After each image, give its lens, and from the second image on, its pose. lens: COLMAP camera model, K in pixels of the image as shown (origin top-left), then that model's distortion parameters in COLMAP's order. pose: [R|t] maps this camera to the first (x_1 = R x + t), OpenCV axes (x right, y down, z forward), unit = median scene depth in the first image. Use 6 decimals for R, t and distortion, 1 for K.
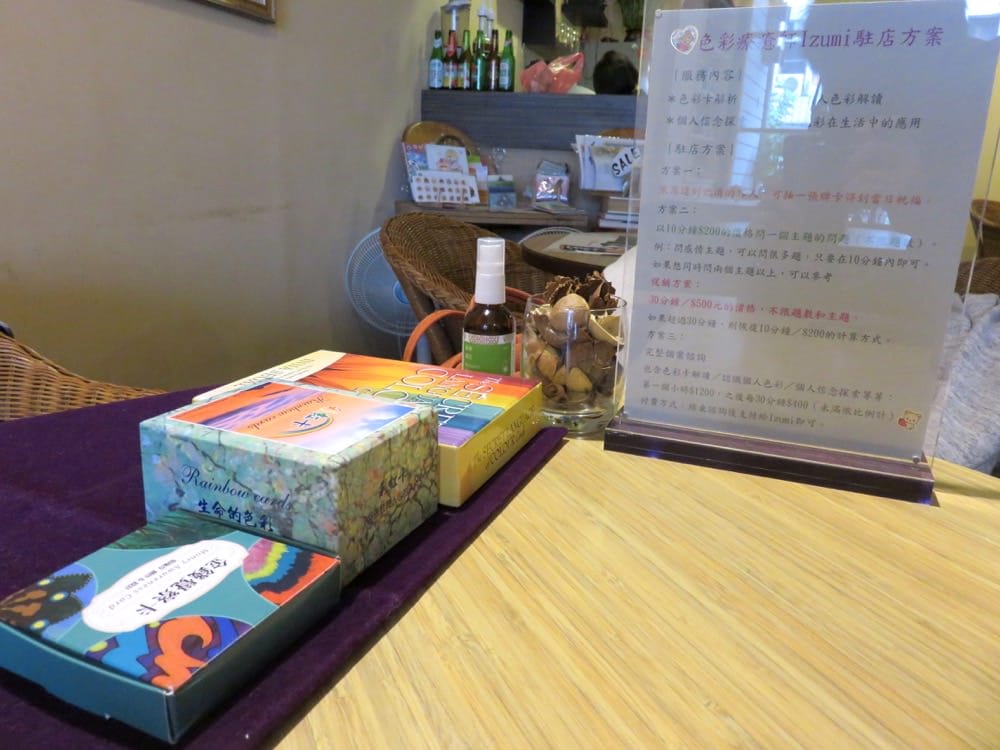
lens RADIAL K [[742.7, 0, 500.0], [0, 742.7, 375.0], [0, 0, 1]] dist [-0.002485, -0.001686]
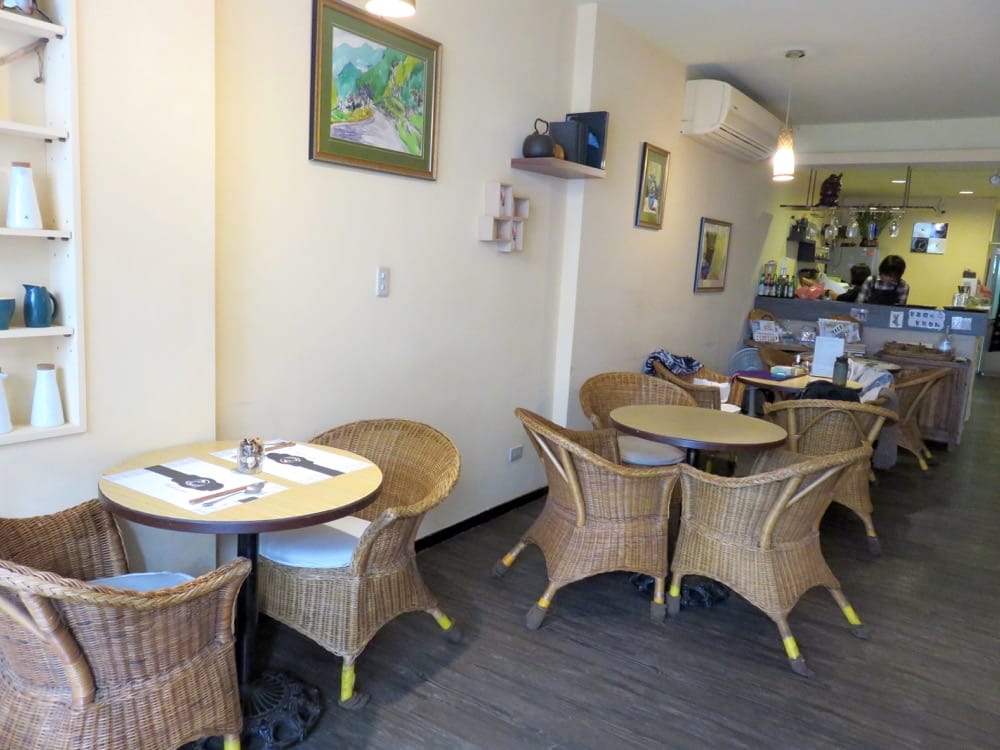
lens RADIAL K [[742.7, 0, 500.0], [0, 742.7, 375.0], [0, 0, 1]] dist [-0.002485, -0.001686]
pose [[0.945386, 0.059948, -0.320392, -0.103908], [-0.106293, 0.985909, -0.129169, 0.310834], [0.308134, 0.156170, 0.938437, -1.656155]]
